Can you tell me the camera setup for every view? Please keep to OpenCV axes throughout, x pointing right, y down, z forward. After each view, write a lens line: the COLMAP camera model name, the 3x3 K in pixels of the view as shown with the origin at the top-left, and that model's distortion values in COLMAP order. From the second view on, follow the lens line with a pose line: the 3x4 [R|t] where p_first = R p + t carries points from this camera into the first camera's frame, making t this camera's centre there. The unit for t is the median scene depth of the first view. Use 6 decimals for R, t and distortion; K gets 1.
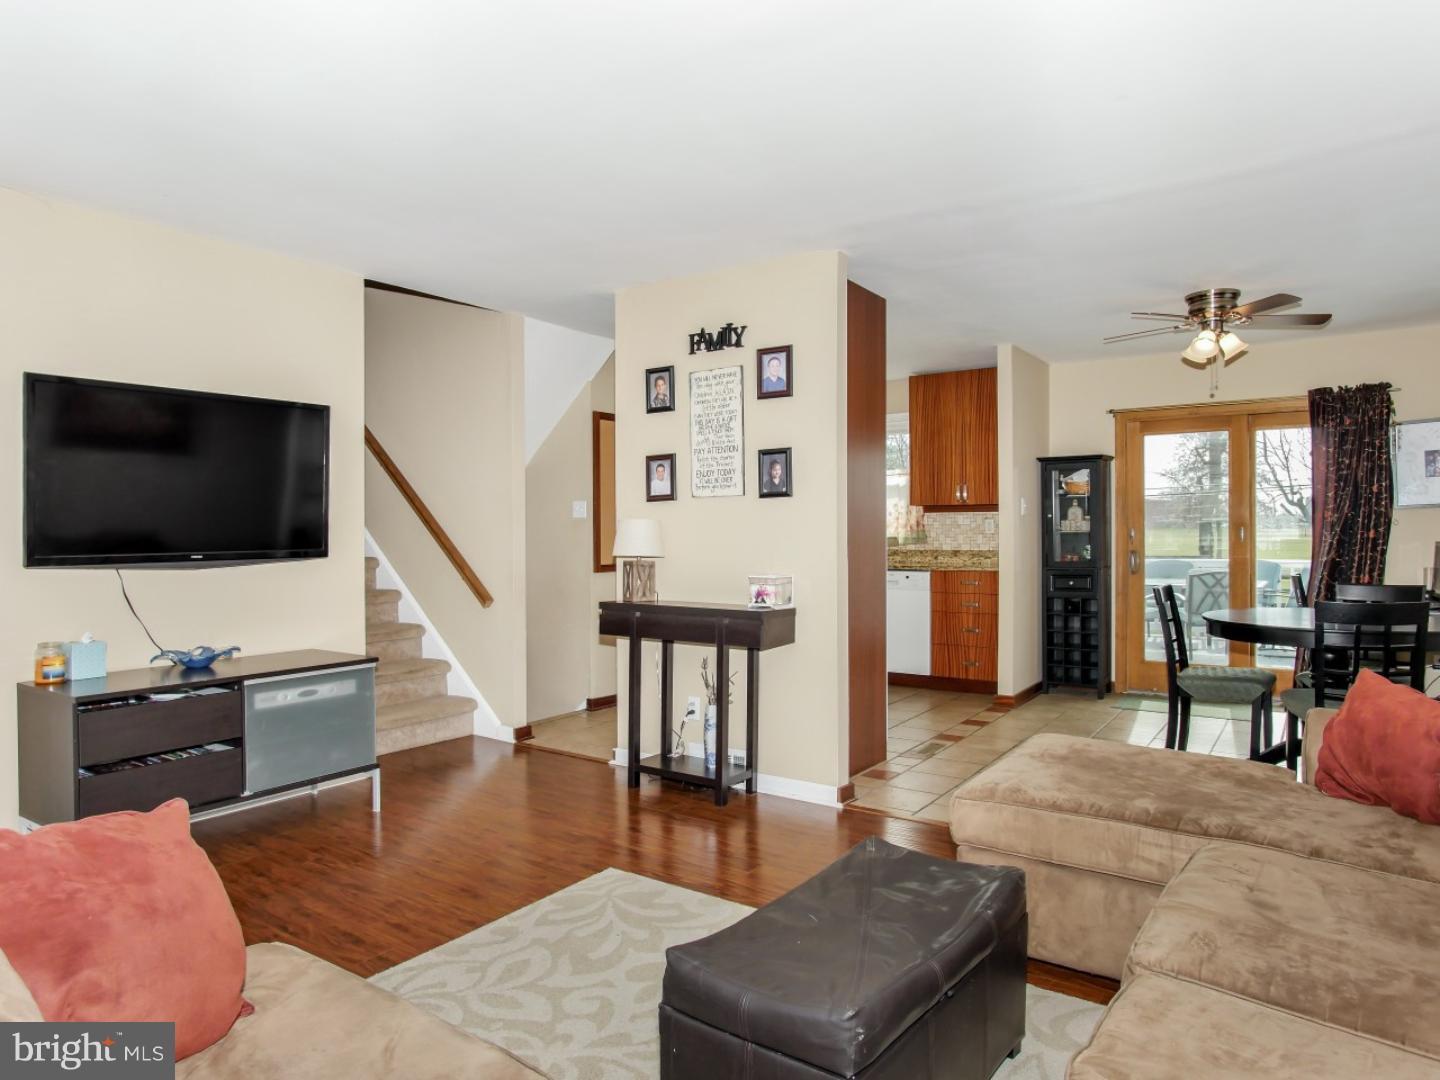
lens RADIAL K [[873.7, 0, 720.5], [0, 873.7, 538.1], [0, 0, 1]] dist [-0.009451, -0.002221]
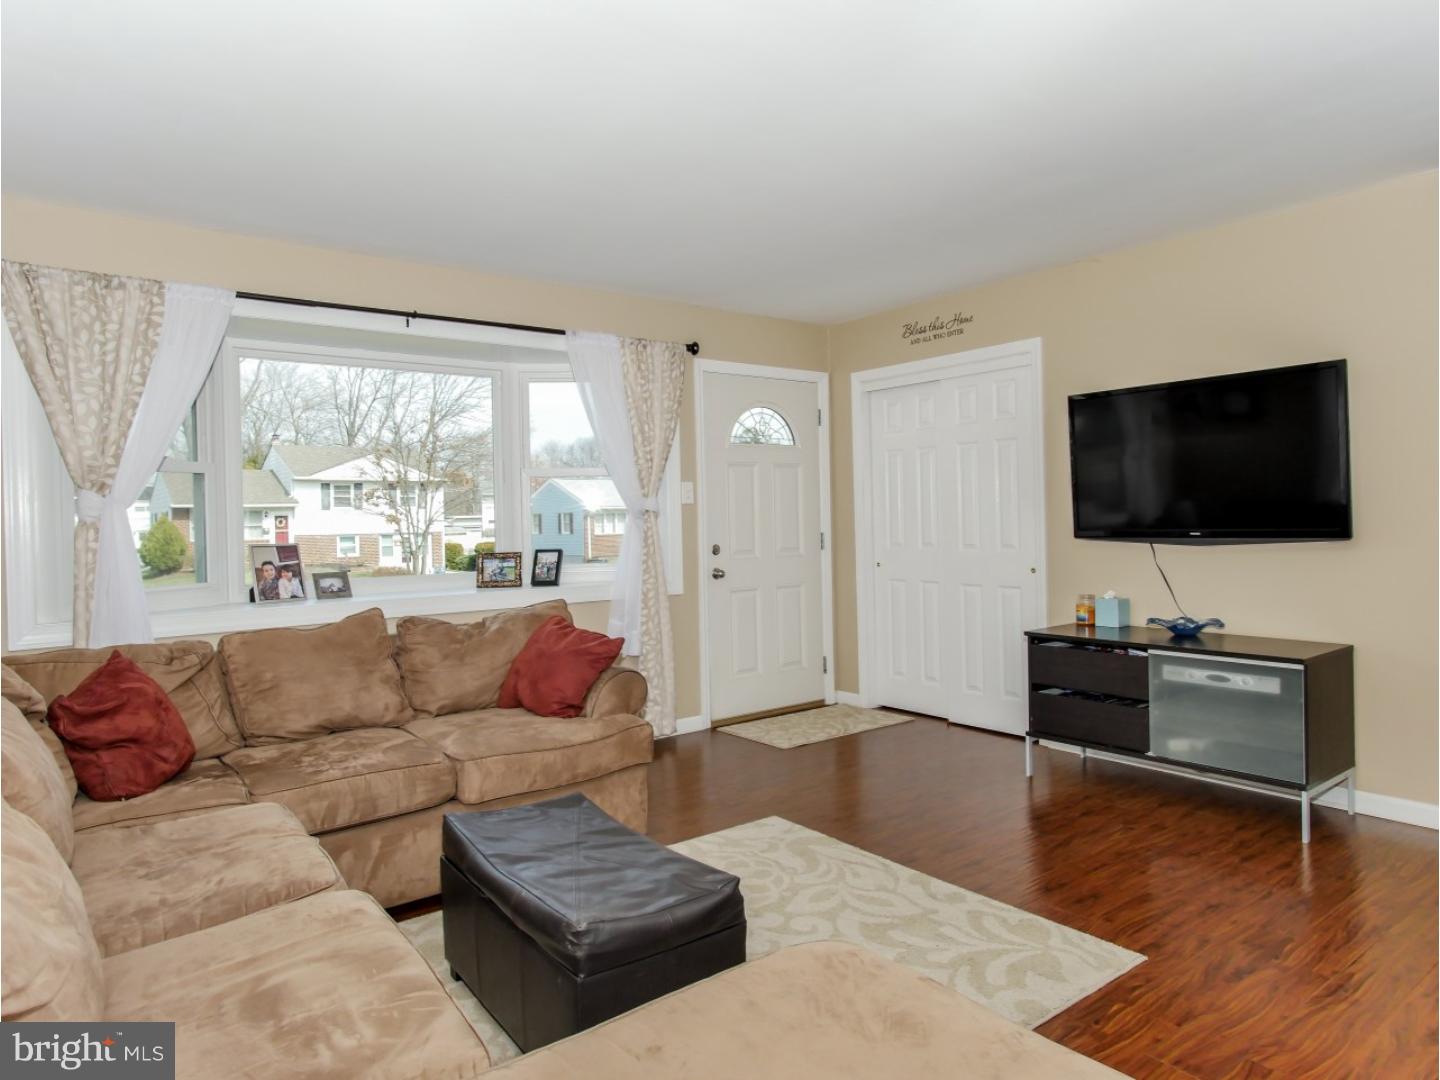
lens RADIAL K [[873.7, 0, 720.9], [0, 873.7, 534.7], [0, 0, 1]] dist [-0.009451, -0.002221]
pose [[-0.288633, 0.016485, -0.957298, 0.755603], [0.012624, 0.999830, 0.013411, 0.001291], [0.957357, -0.008214, -0.288792, 0.956009]]
